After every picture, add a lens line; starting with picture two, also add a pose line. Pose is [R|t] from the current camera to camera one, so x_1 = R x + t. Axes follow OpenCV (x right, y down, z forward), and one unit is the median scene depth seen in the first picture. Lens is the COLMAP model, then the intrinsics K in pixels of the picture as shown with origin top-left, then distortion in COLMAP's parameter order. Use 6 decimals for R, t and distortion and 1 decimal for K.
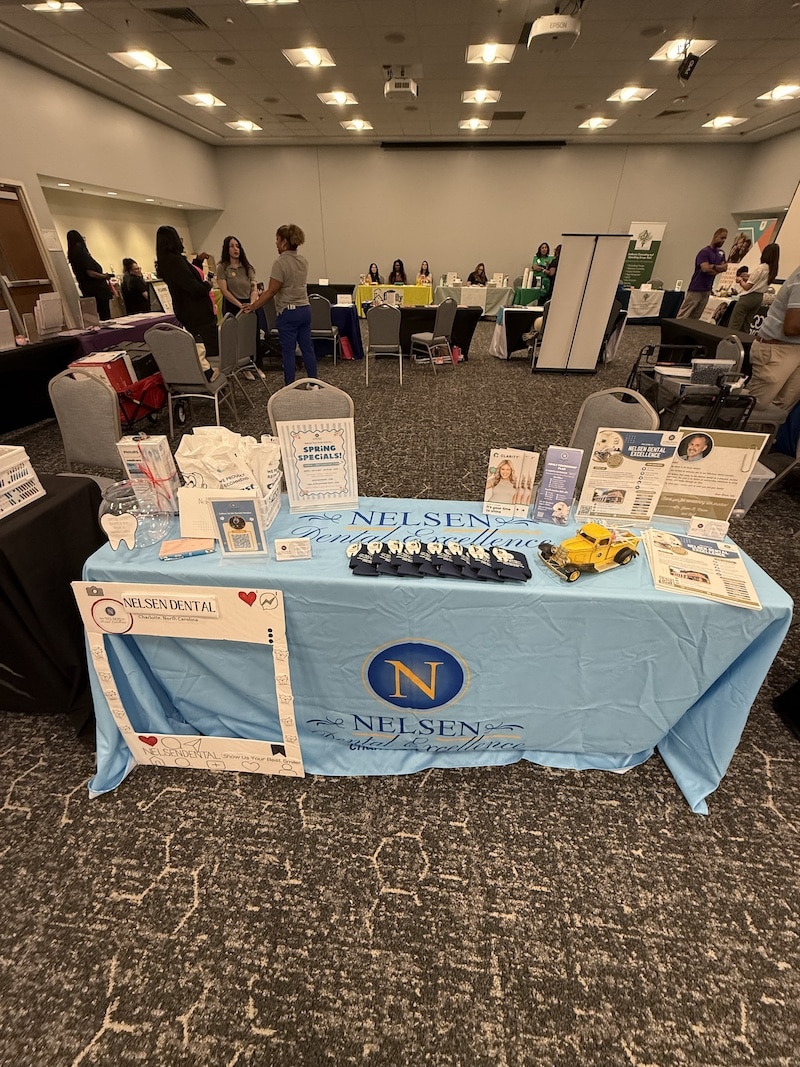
lens RADIAL K [[422.2, 0, 400.0], [0, 422.2, 533.5], [0, 0, 1]] dist [-0.002253, 0.000322]
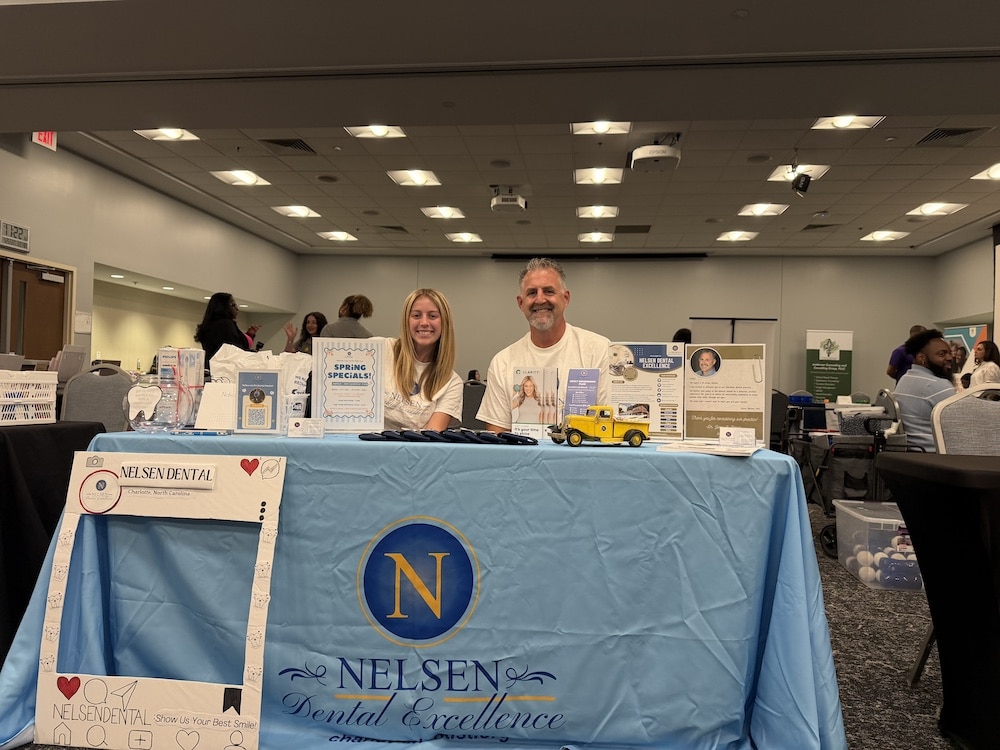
lens RADIAL K [[675.5, 0, 500.0], [0, 675.5, 375.0], [0, 0, 1]] dist [0.138166, -0.211223]
pose [[0.999417, 0.016328, -0.029992, 0.232888], [-0.030215, 0.832071, -0.553846, 0.744797], [0.015912, 0.554429, 0.832079, -0.381843]]
